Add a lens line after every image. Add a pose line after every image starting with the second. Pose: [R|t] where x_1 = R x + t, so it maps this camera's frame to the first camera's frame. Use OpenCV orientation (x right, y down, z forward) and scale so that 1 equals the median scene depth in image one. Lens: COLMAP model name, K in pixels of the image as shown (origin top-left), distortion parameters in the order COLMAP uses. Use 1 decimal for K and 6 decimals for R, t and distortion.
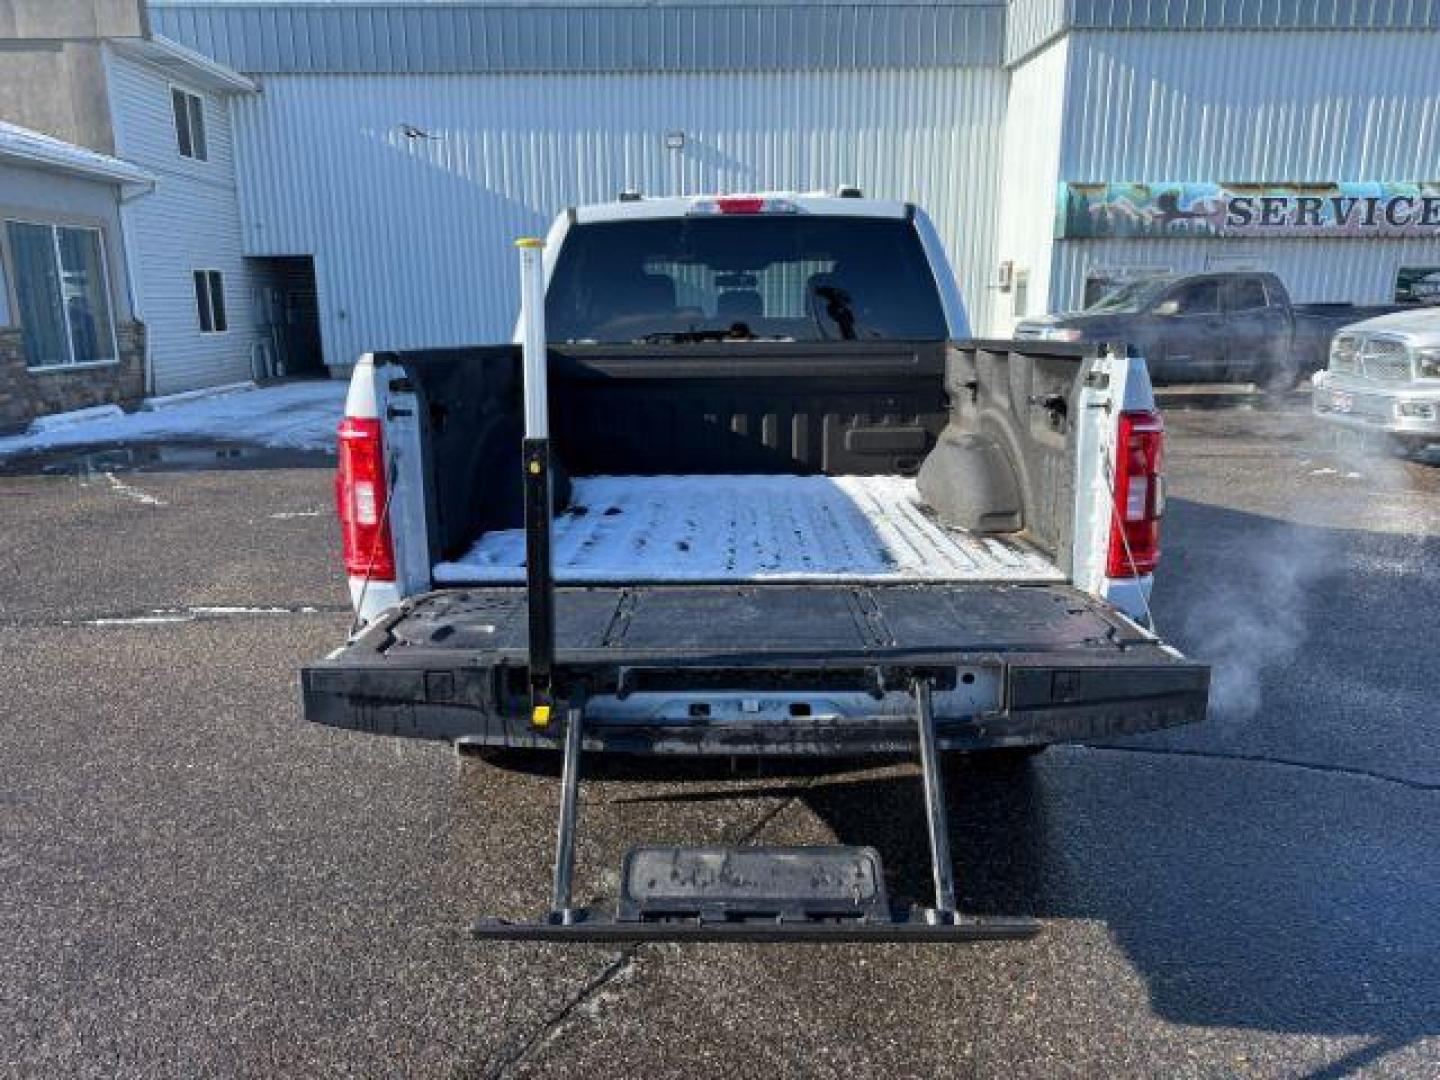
lens RADIAL K [[1060.2, 0, 709.6], [0, 1060.2, 547.0], [0, 0, 1]] dist [0.032615, -0.026490]
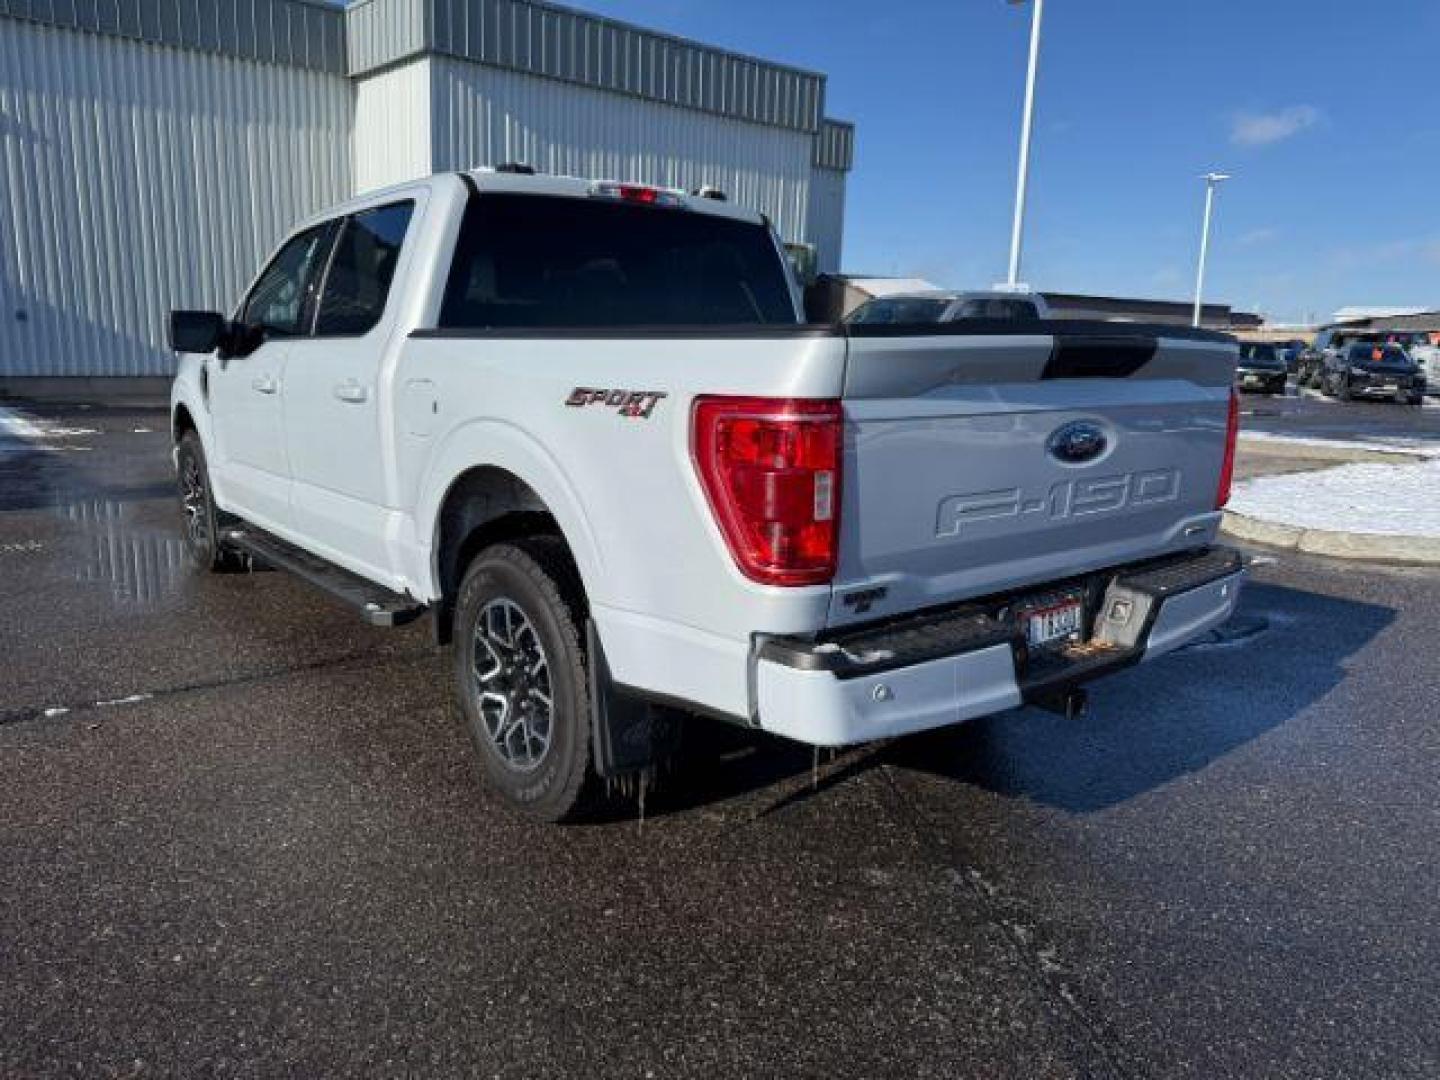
lens RADIAL K [[1055.0, 0, 717.9], [0, 1055.0, 546.1], [0, 0, 1]] dist [0.028523, -0.023625]
pose [[0.763535, -0.104789, 0.637207, -0.165307], [0.115998, 0.992952, 0.024296, -0.005550], [-0.635262, 0.055364, 0.770309, 0.068866]]
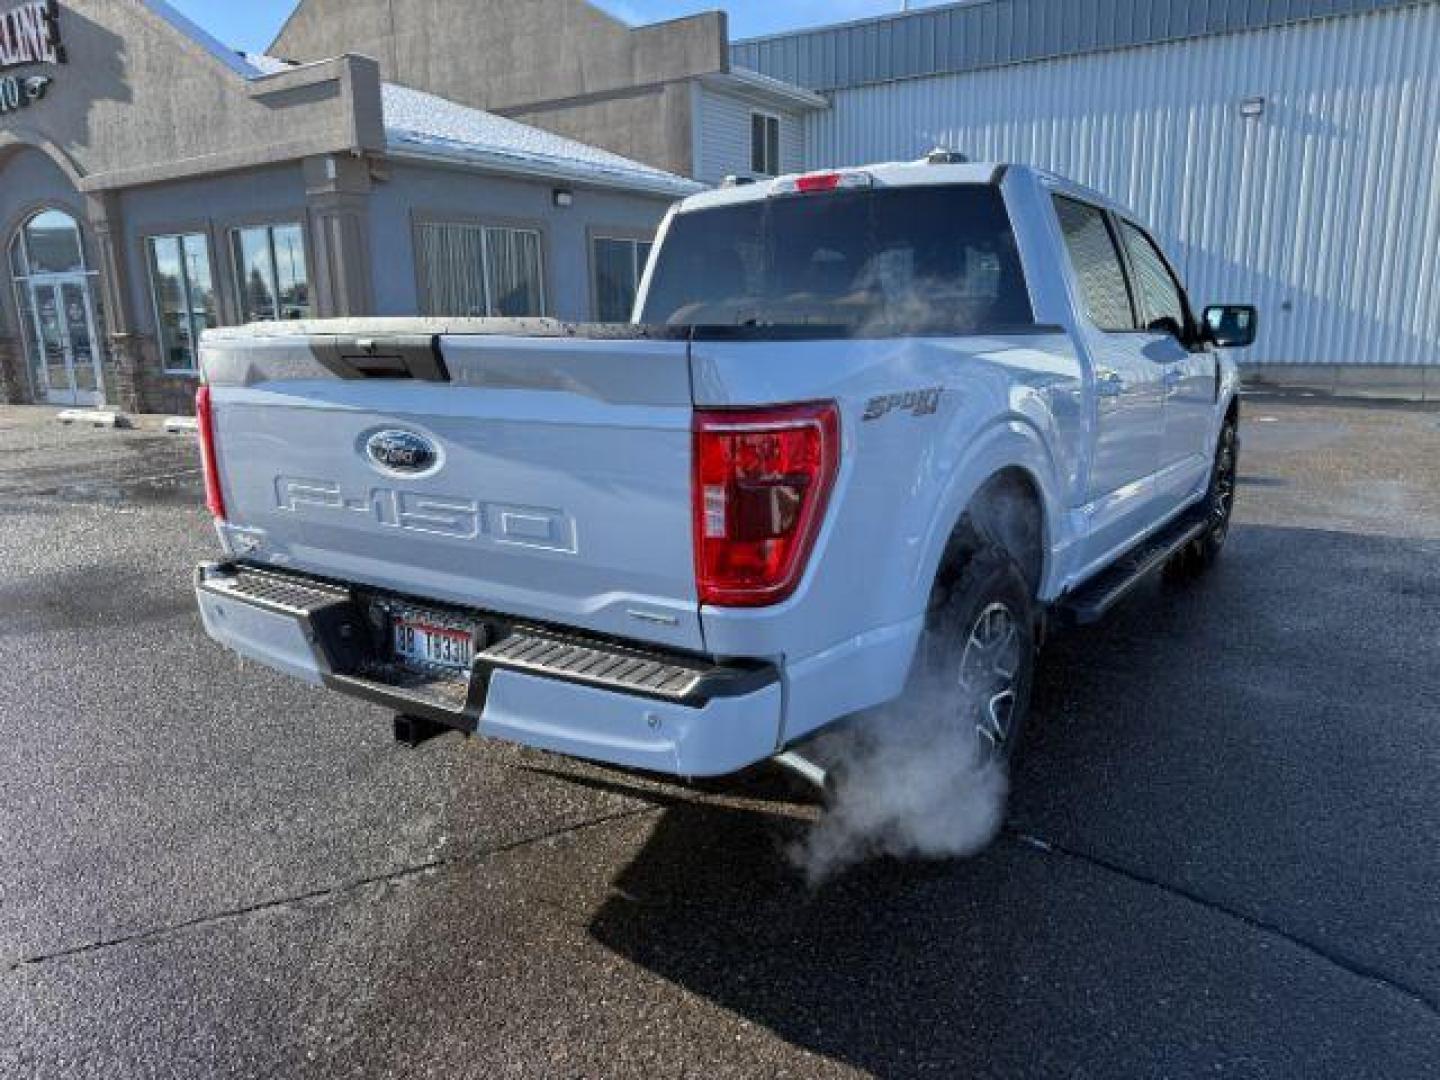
lens RADIAL K [[1055.0, 0, 717.9], [0, 1055.0, 546.1], [0, 0, 1]] dist [0.028523, -0.023625]
pose [[0.833246, 0.113849, -0.541054, 0.145740], [-0.112808, 0.992993, 0.035217, -0.008206], [0.541272, 0.031691, 0.840250, 0.054359]]
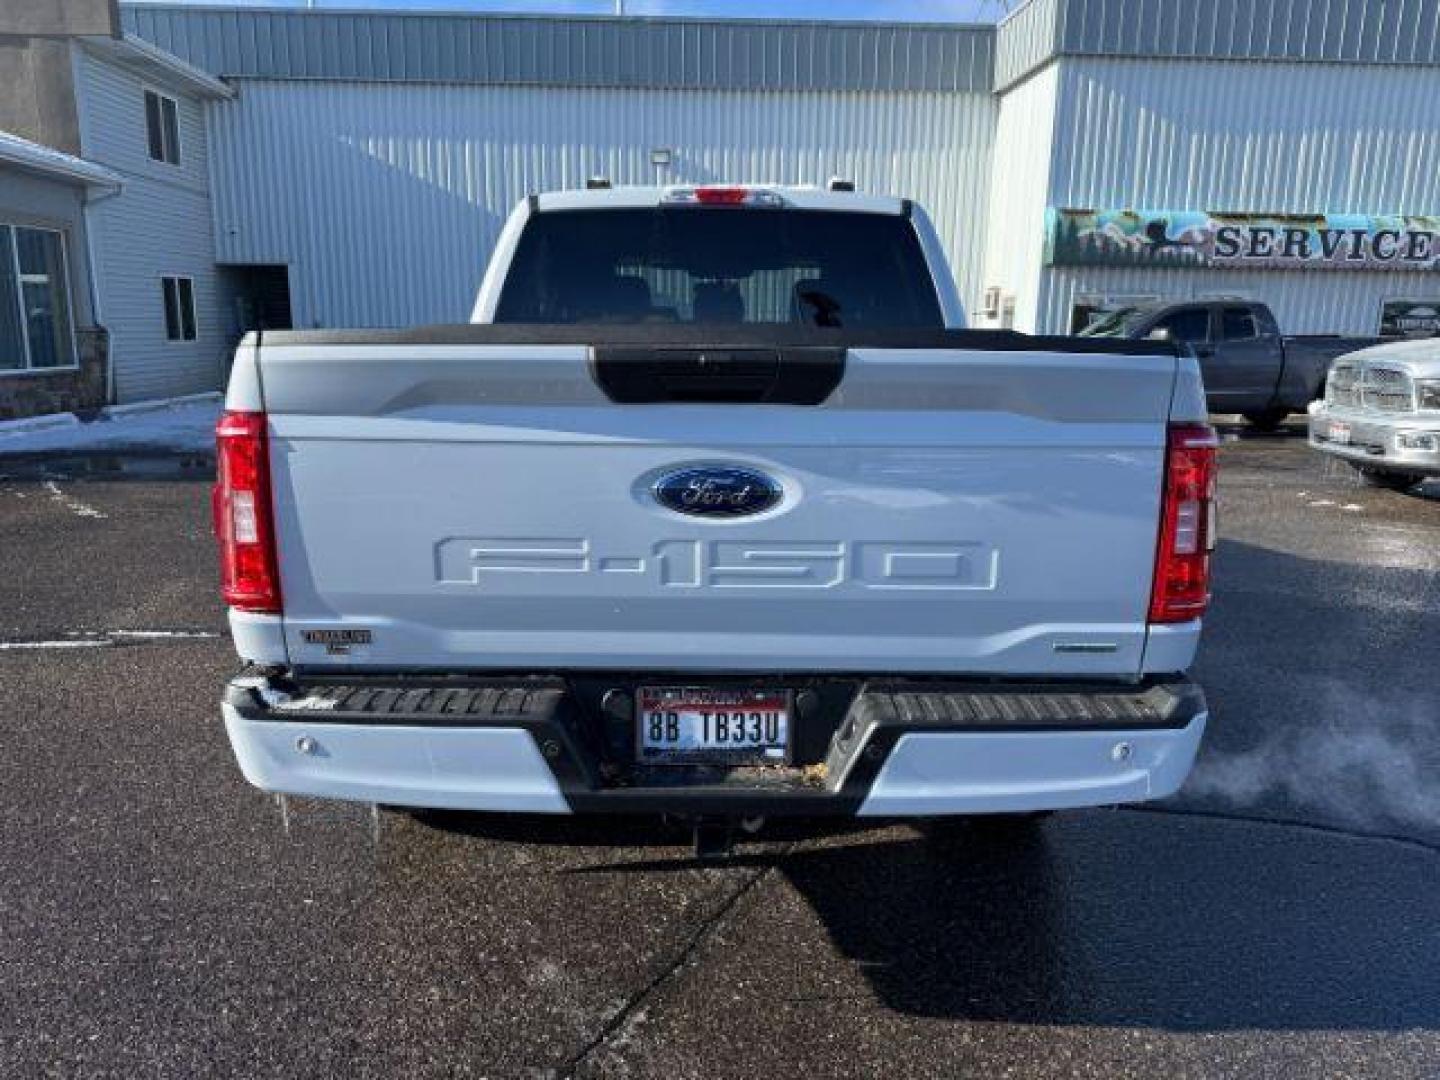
lens RADIAL K [[1055.0, 0, 717.9], [0, 1055.0, 546.1], [0, 0, 1]] dist [0.028523, -0.023625]
pose [[0.999575, 0.016352, 0.024146, 0.002944], [-0.015825, 0.999636, -0.021873, -0.001338], [-0.024495, 0.021481, 0.999469, 0.032725]]
